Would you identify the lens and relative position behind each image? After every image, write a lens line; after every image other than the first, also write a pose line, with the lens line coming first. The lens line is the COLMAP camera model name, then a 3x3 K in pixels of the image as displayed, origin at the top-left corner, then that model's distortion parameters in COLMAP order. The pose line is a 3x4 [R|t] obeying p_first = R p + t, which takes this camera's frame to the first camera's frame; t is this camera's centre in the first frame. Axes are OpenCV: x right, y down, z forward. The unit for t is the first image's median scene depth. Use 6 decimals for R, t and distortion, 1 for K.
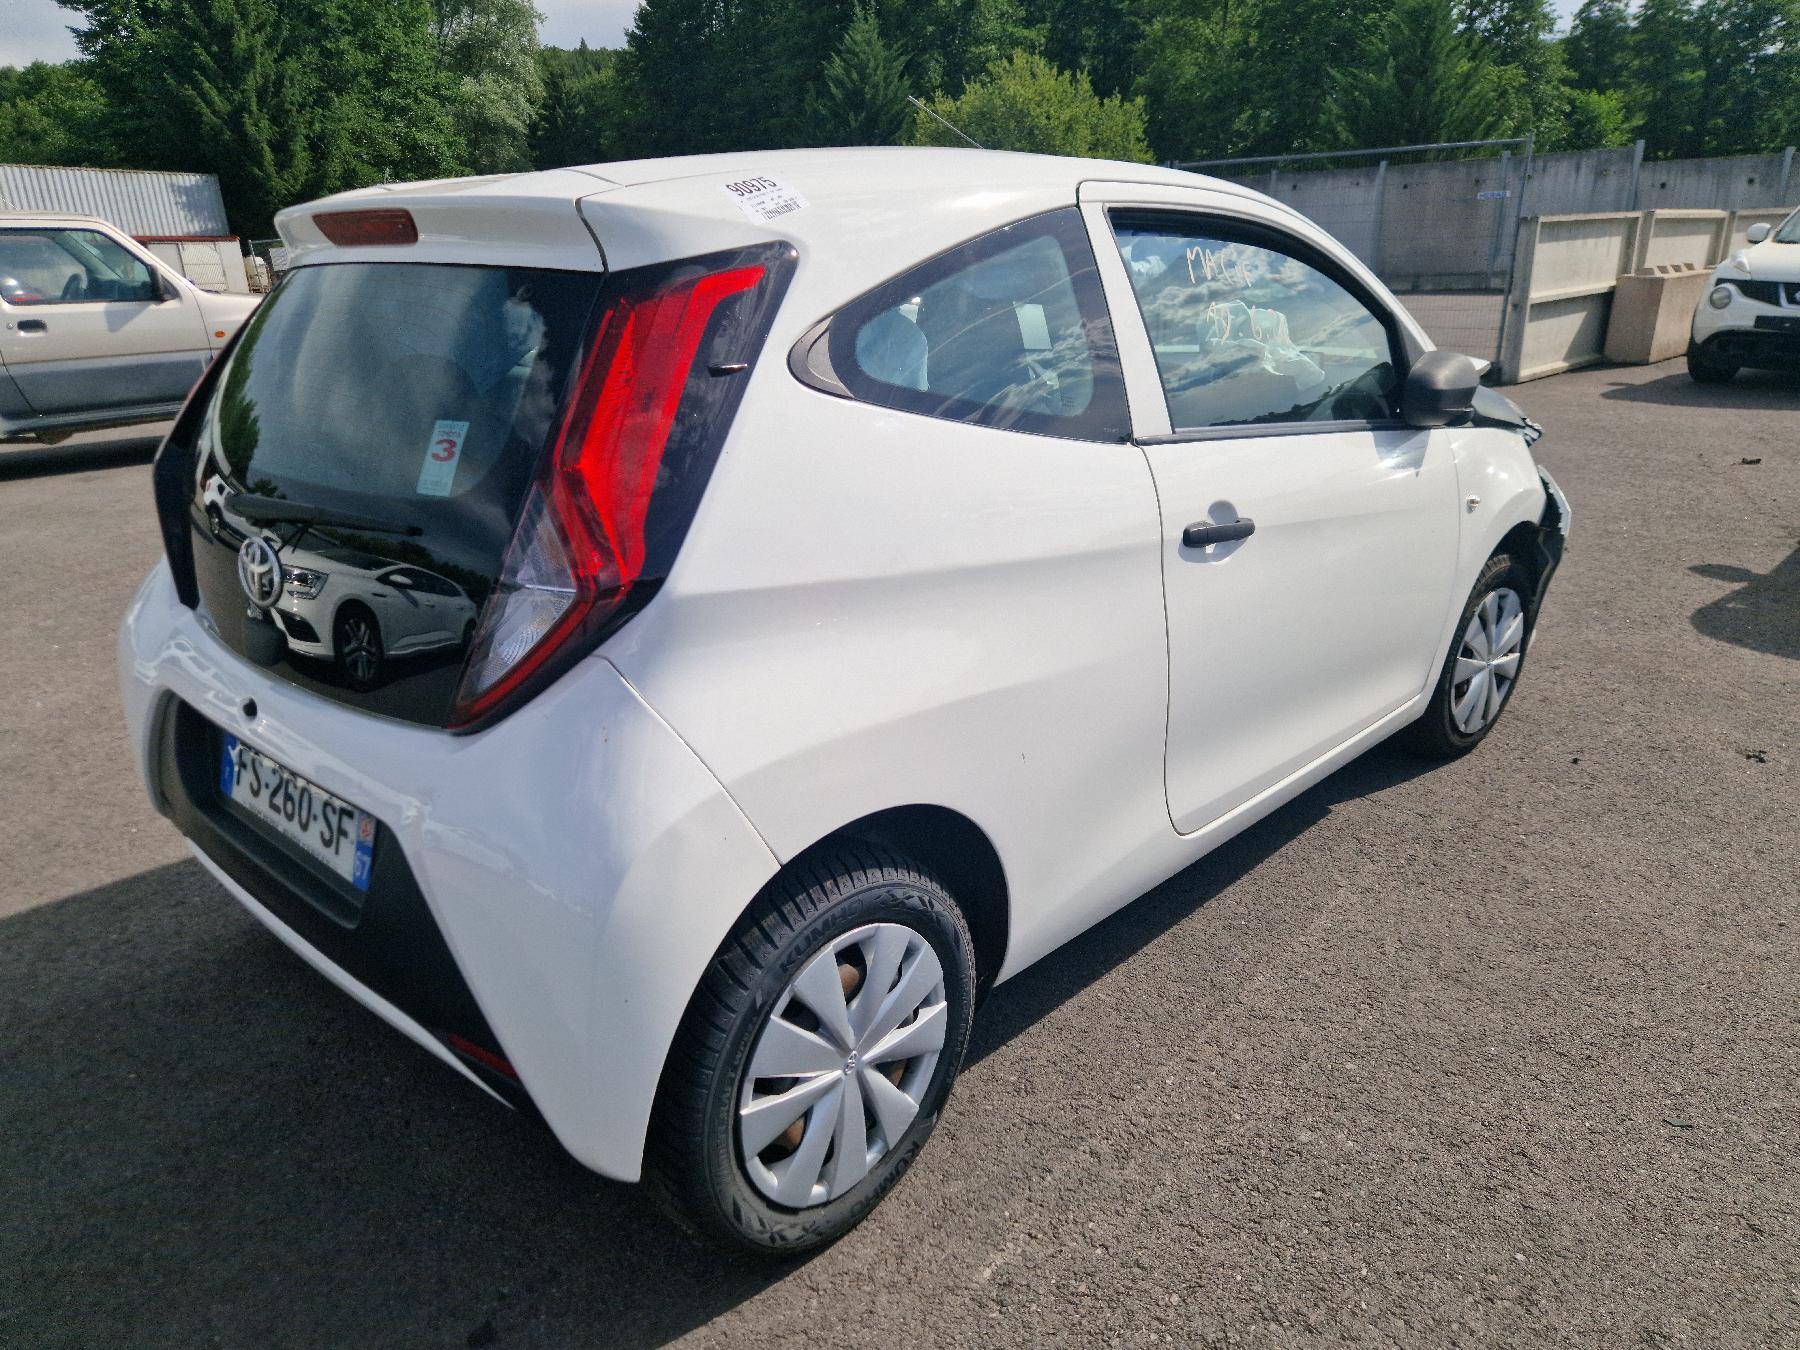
lens RADIAL K [[1299.0, 0, 875.9], [0, 1299.0, 677.4], [0, 0, 1]] dist [0.040461, -0.029067]
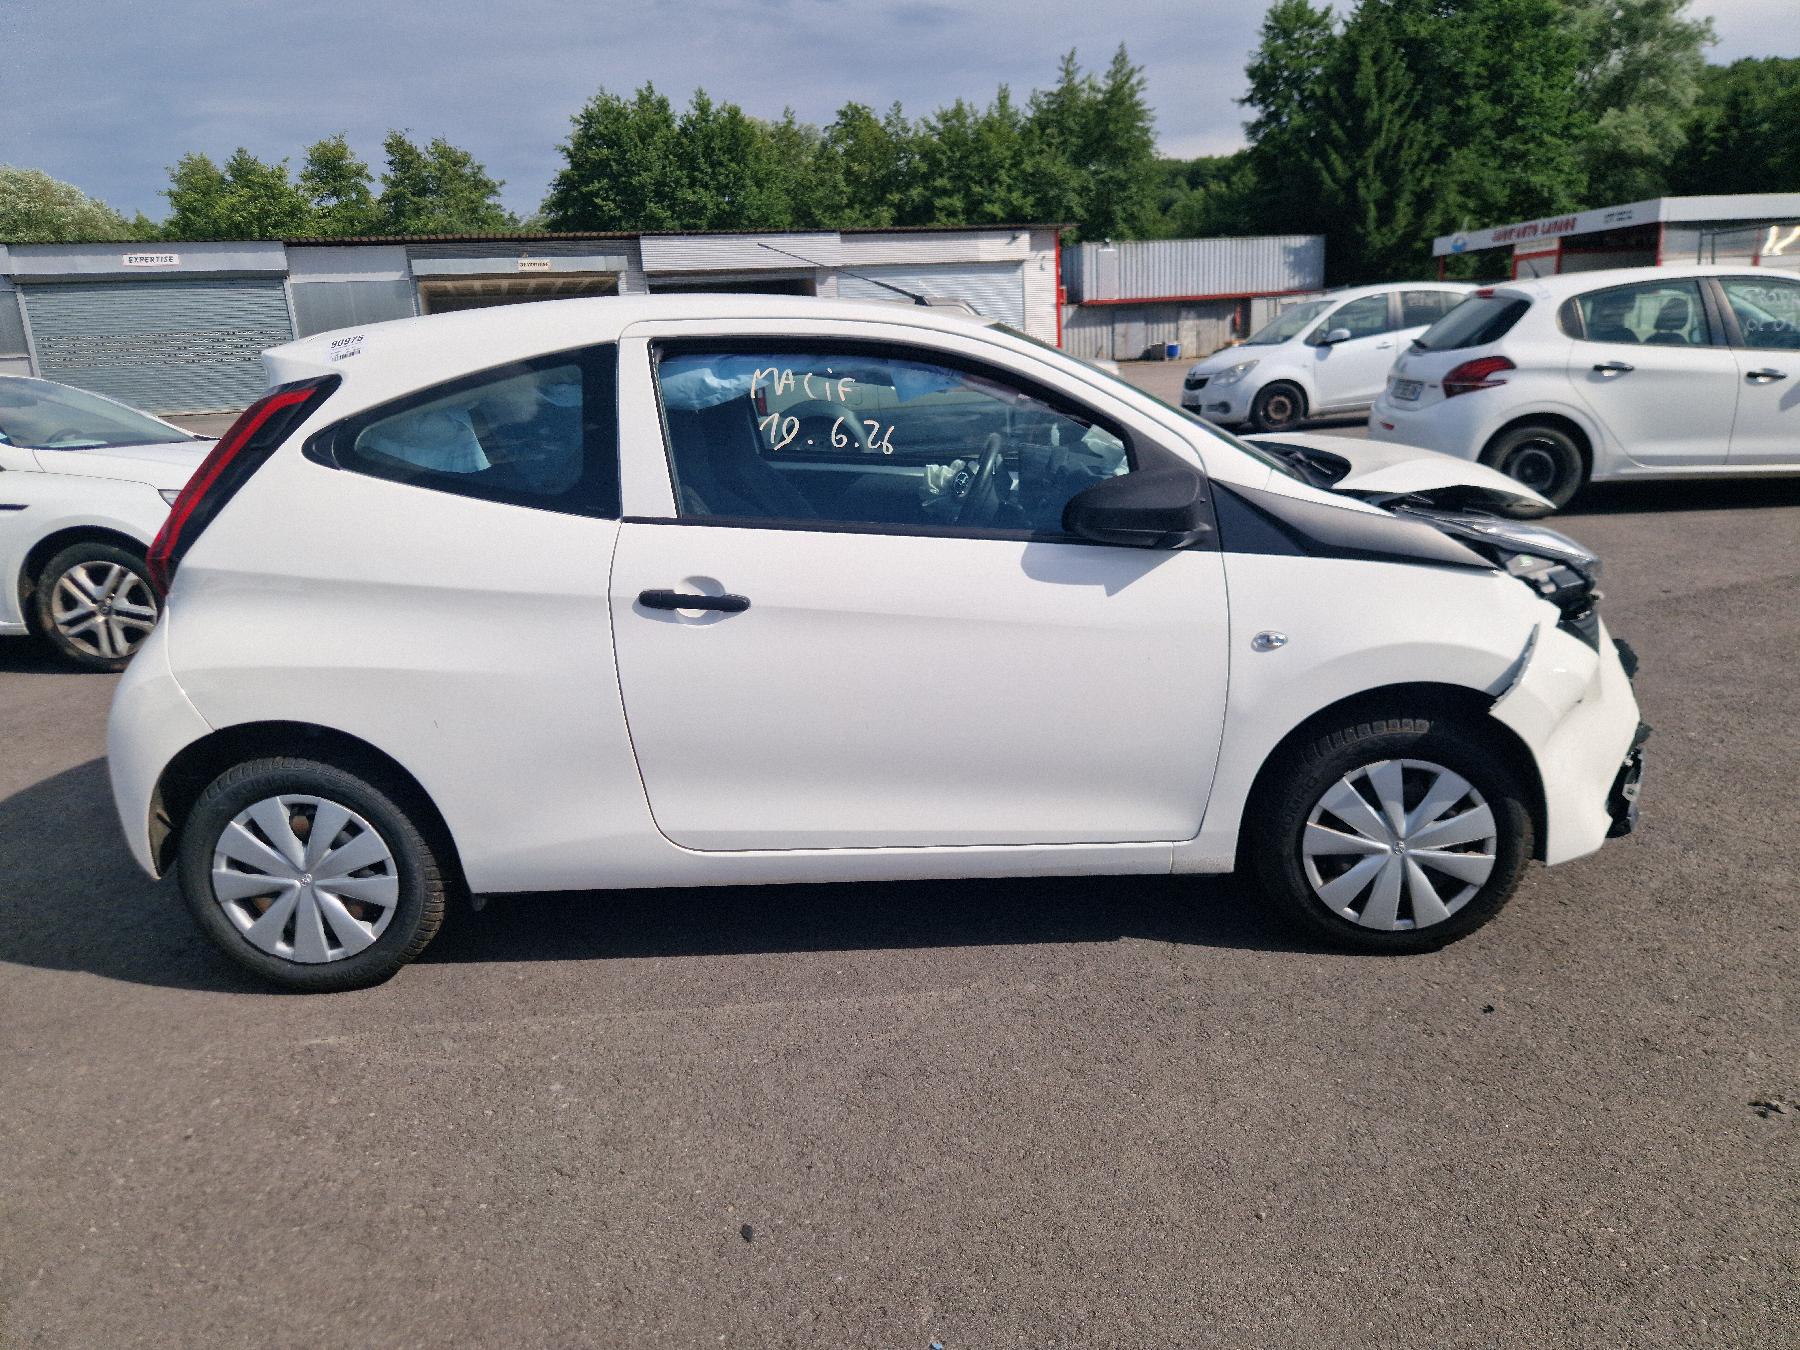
lens RADIAL K [[1238.1, 0, 900.0], [0, 1238.1, 675.0], [0, 0, 1]] dist [0.044329, -0.038099]
pose [[0.663727, 0.188903, -0.723728, 0.105437], [-0.200239, 0.977141, 0.071409, -0.014169], [0.720674, 0.097523, 0.686381, 0.031060]]
